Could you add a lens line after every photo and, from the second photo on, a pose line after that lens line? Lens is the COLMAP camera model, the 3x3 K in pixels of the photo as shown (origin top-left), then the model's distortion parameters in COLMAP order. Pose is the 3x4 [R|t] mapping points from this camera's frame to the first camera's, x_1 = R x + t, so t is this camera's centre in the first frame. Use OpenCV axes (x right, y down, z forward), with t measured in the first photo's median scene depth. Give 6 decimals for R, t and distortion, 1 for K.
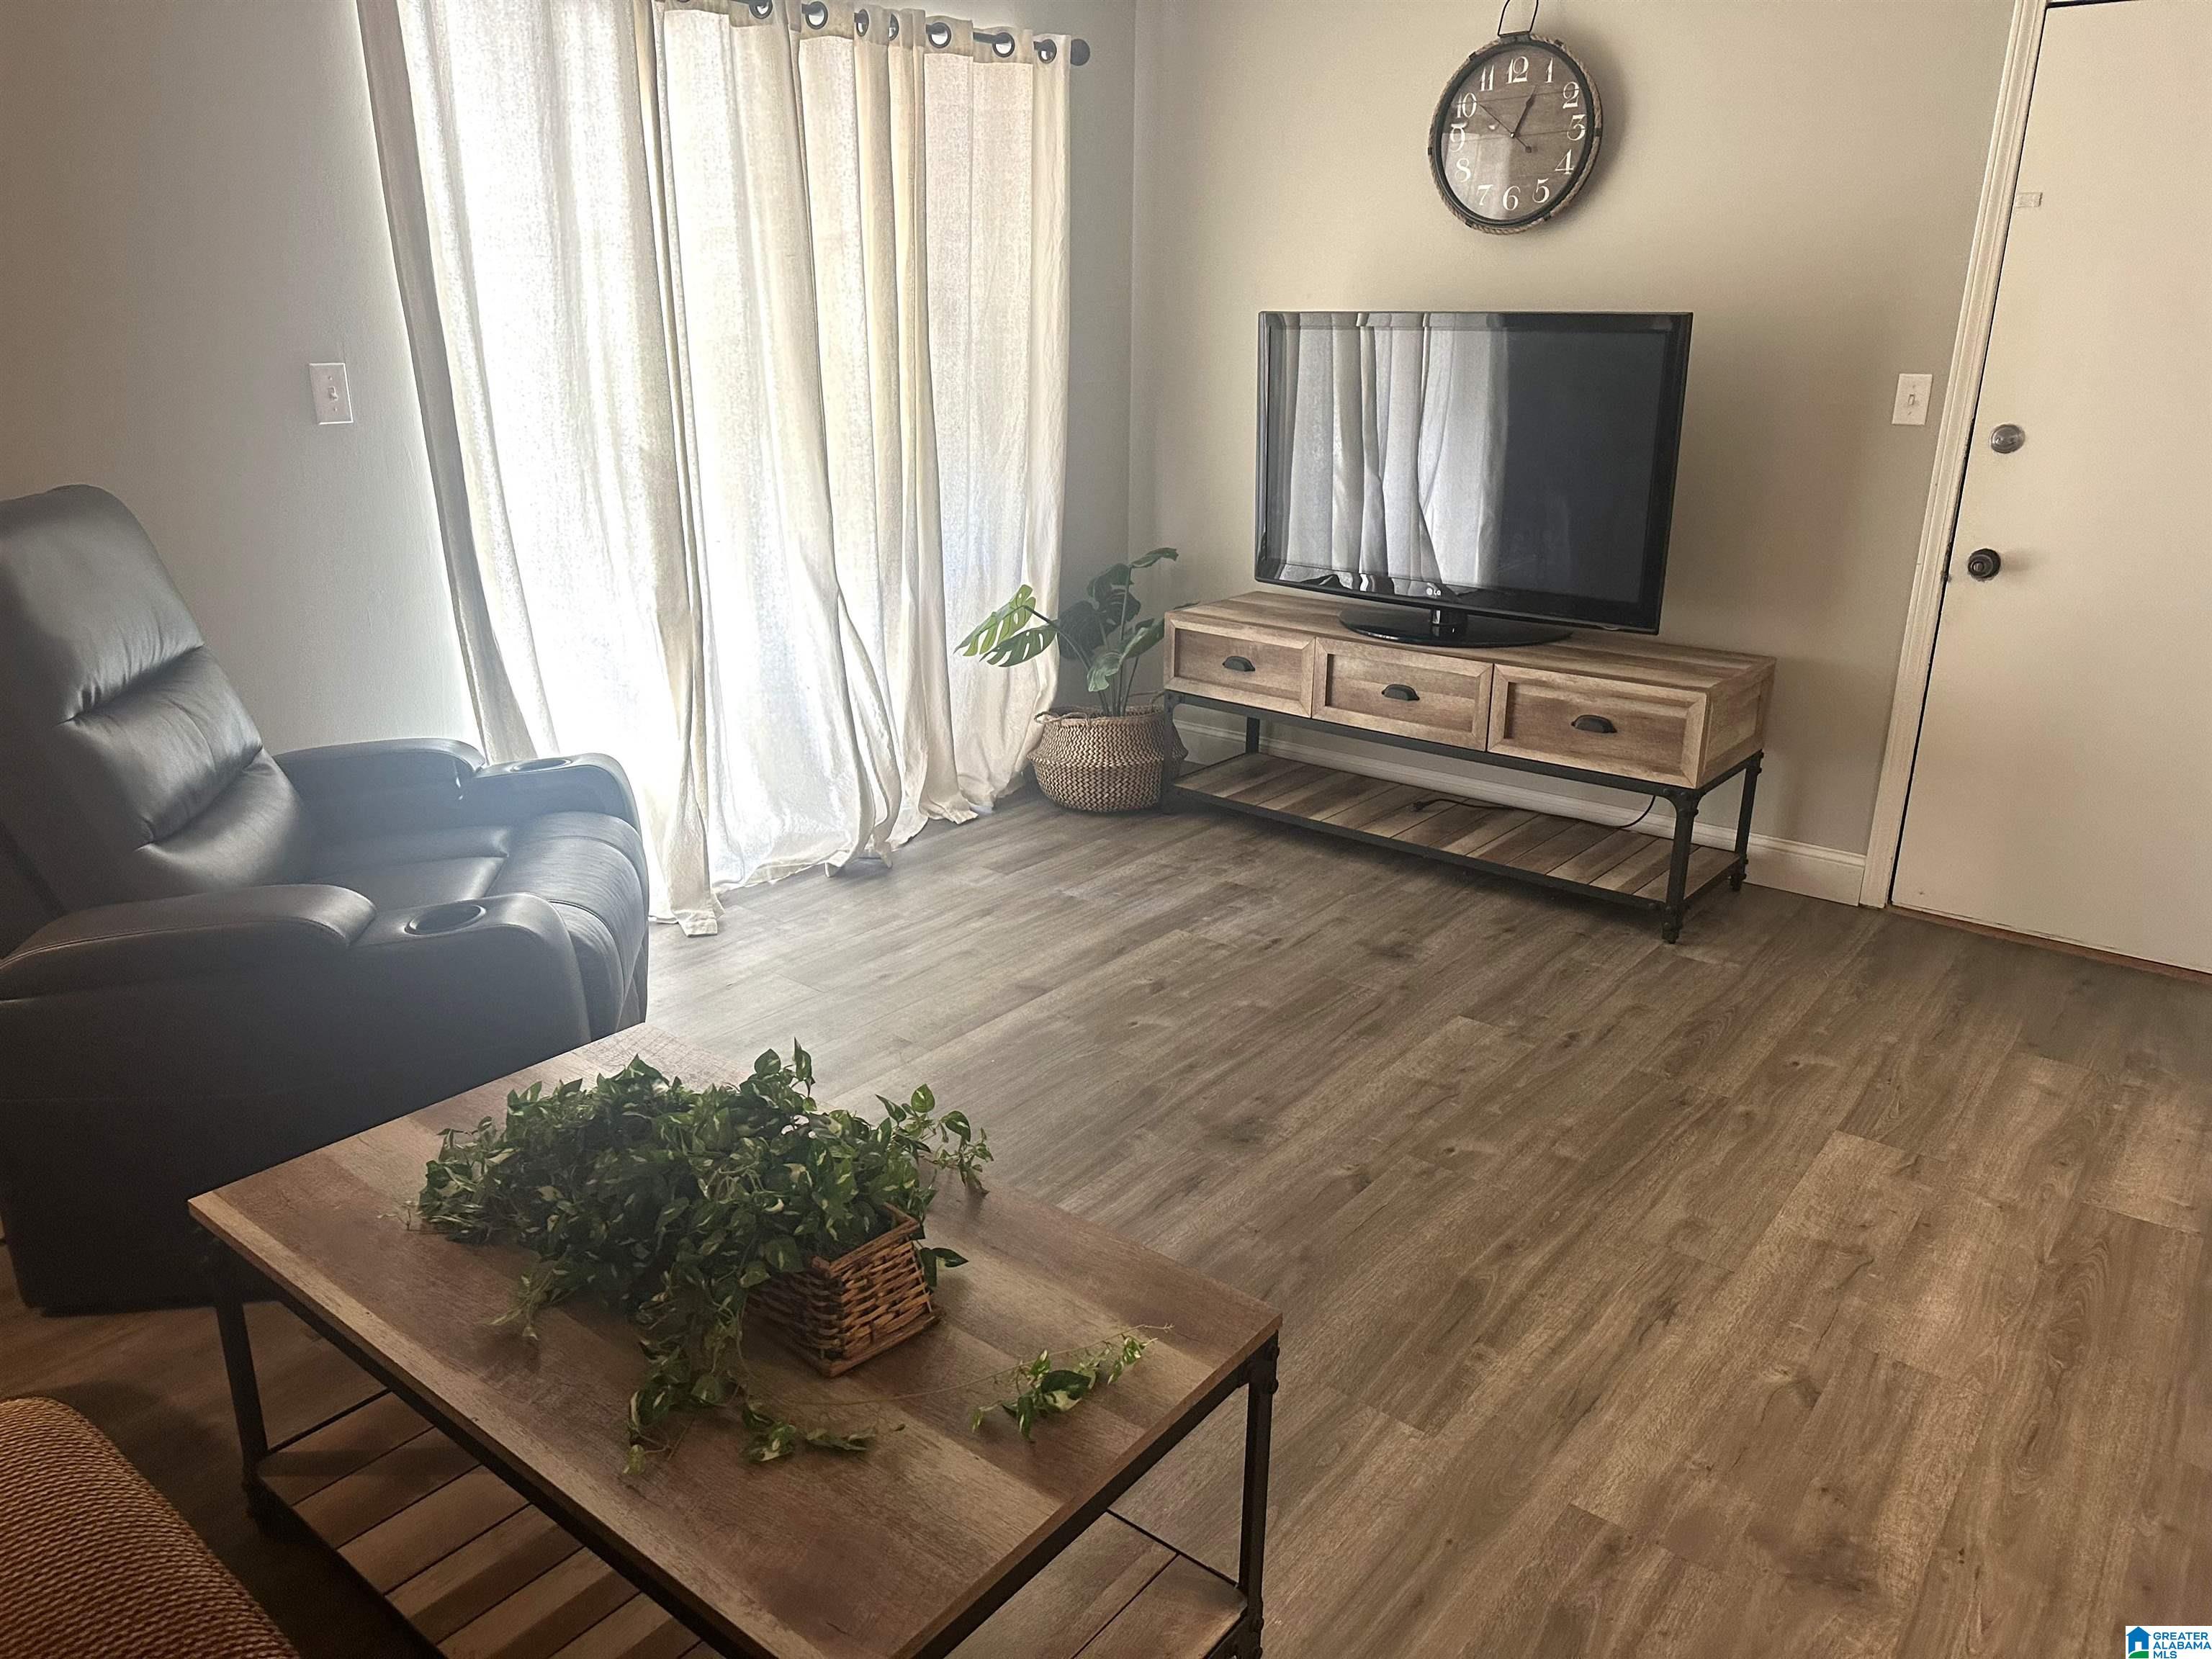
lens RADIAL K [[1542.0, 0, 1106.0], [0, 1542.0, 829.5], [0, 0, 1]] dist [0.075039, -0.101262]
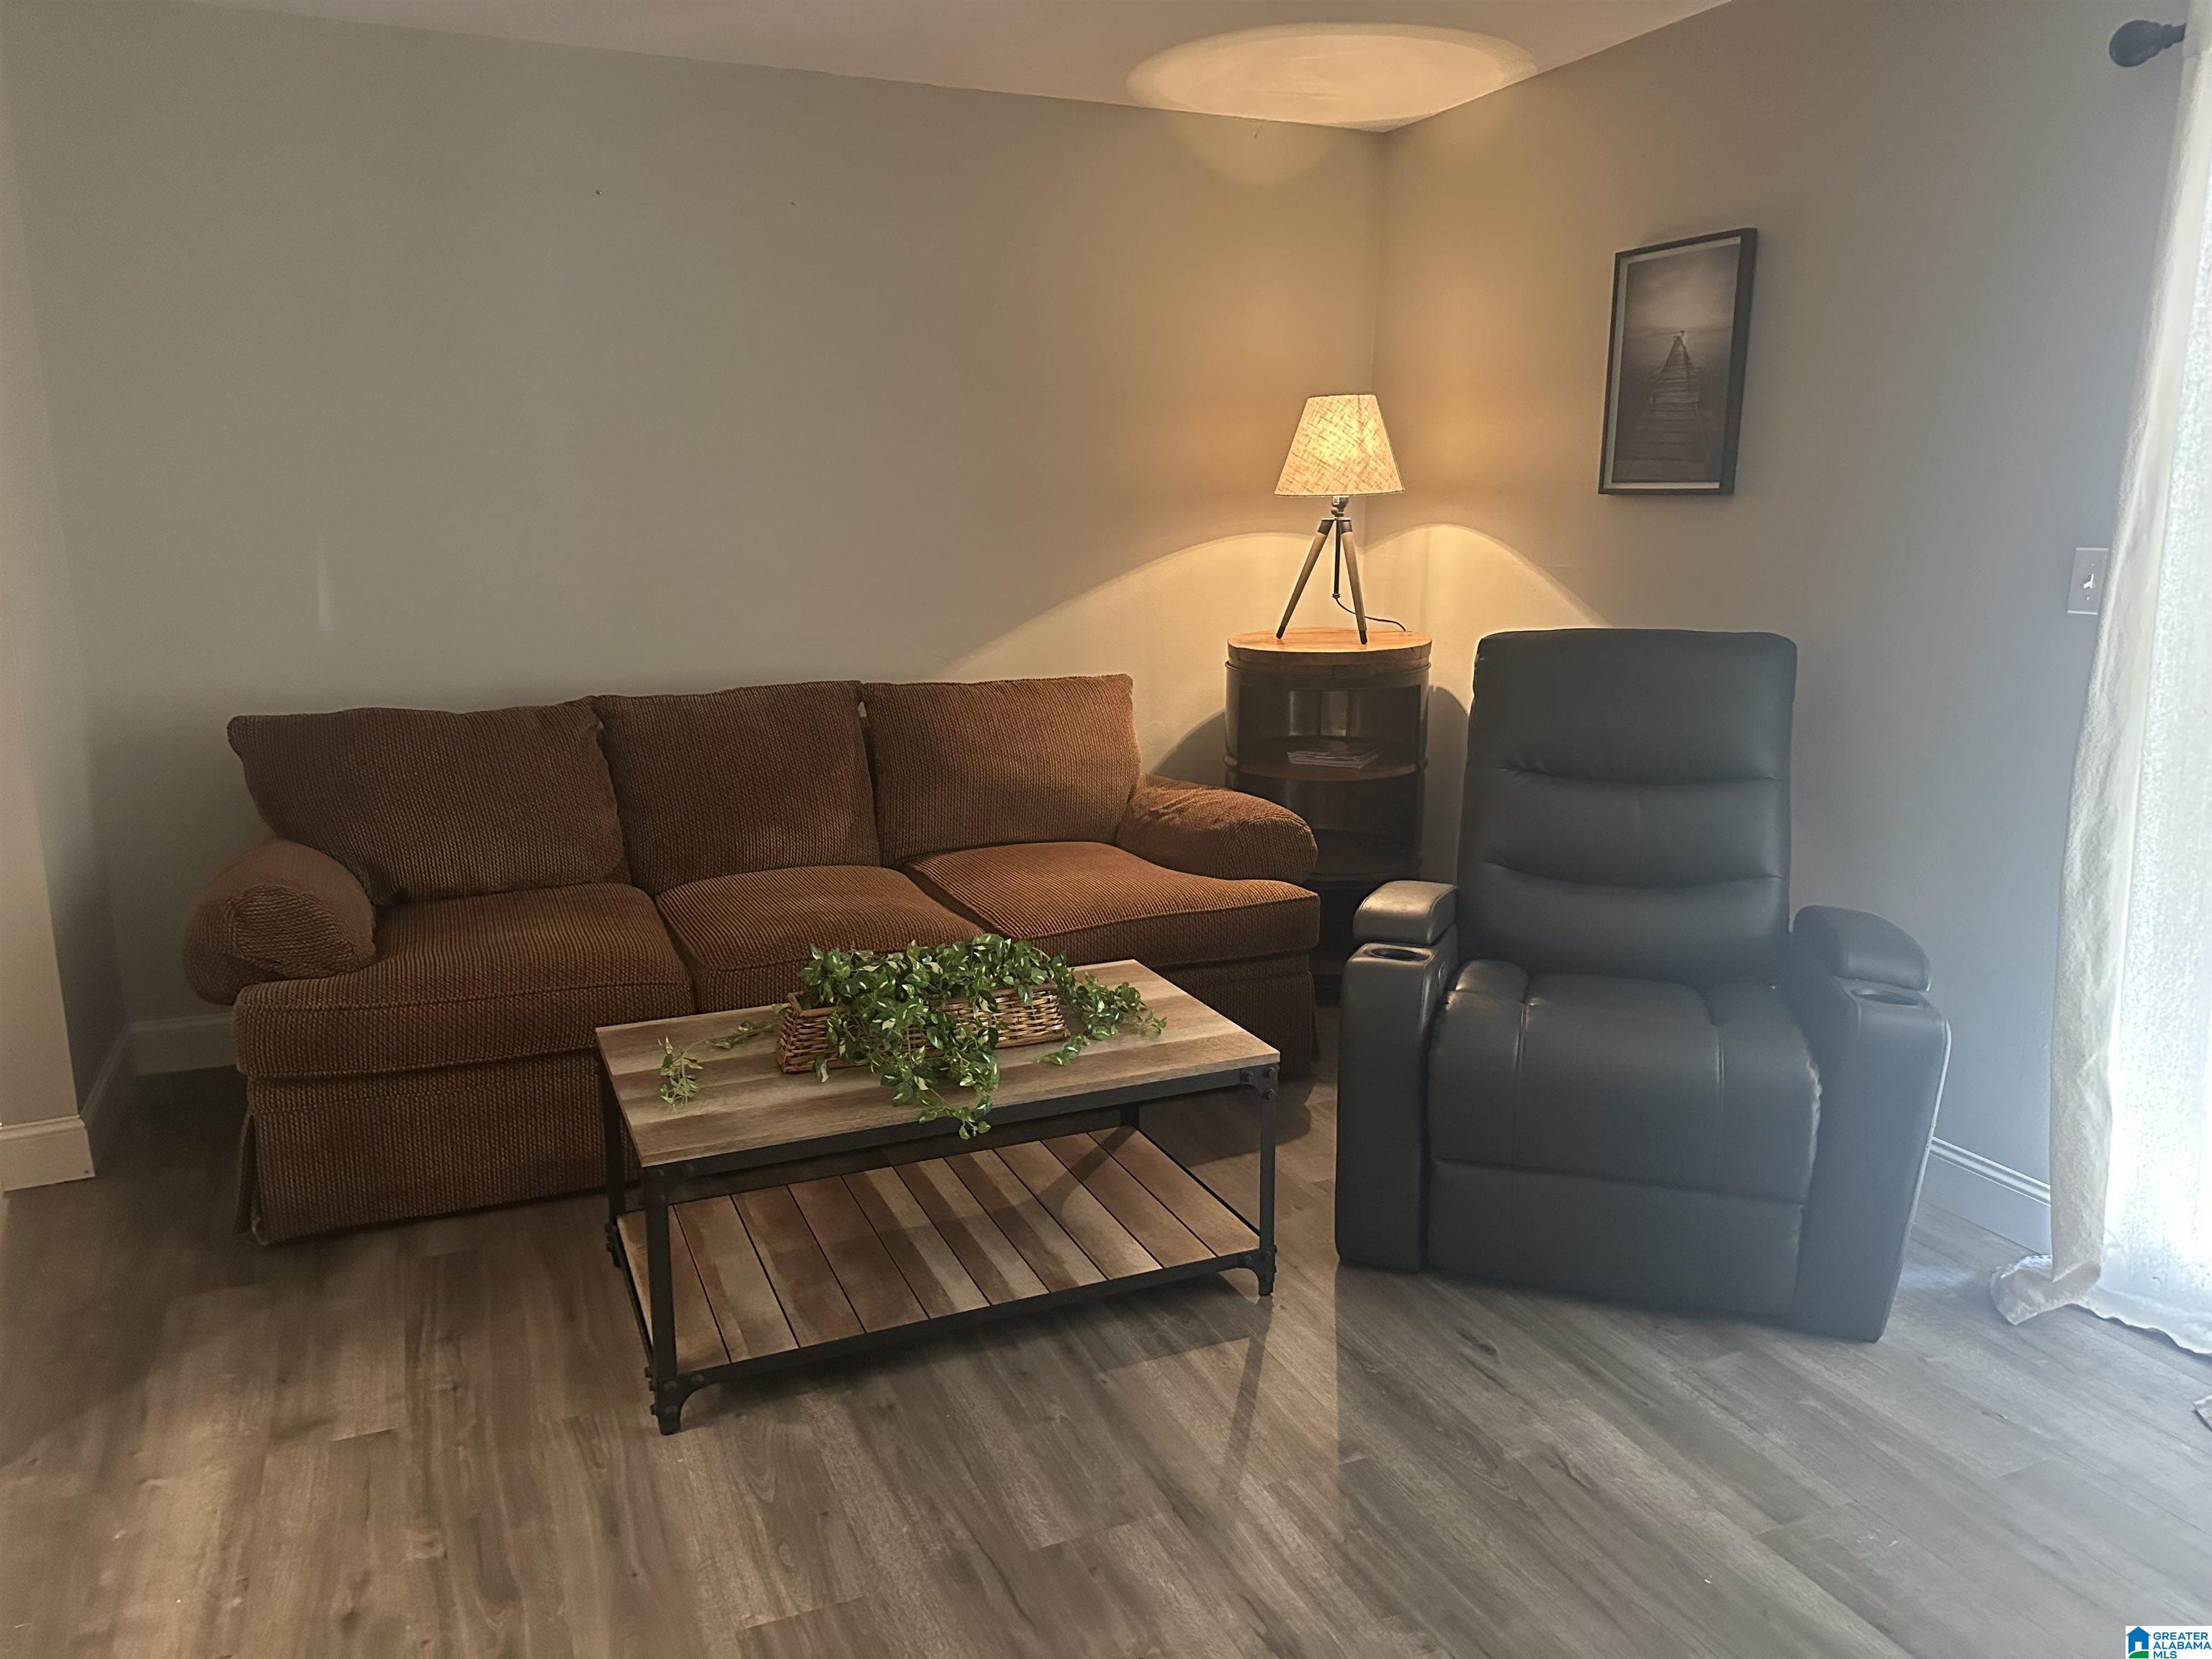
lens RADIAL K [[1574.7, 0, 1106.0], [0, 1574.7, 829.5], [0, 0, 1]] dist [0.084431, -0.049781]
pose [[-0.458800, 0.174358, -0.871265, 0.959765], [-0.282441, 0.901082, 0.329056, -0.480066], [0.842455, 0.397052, -0.364170, 1.481899]]
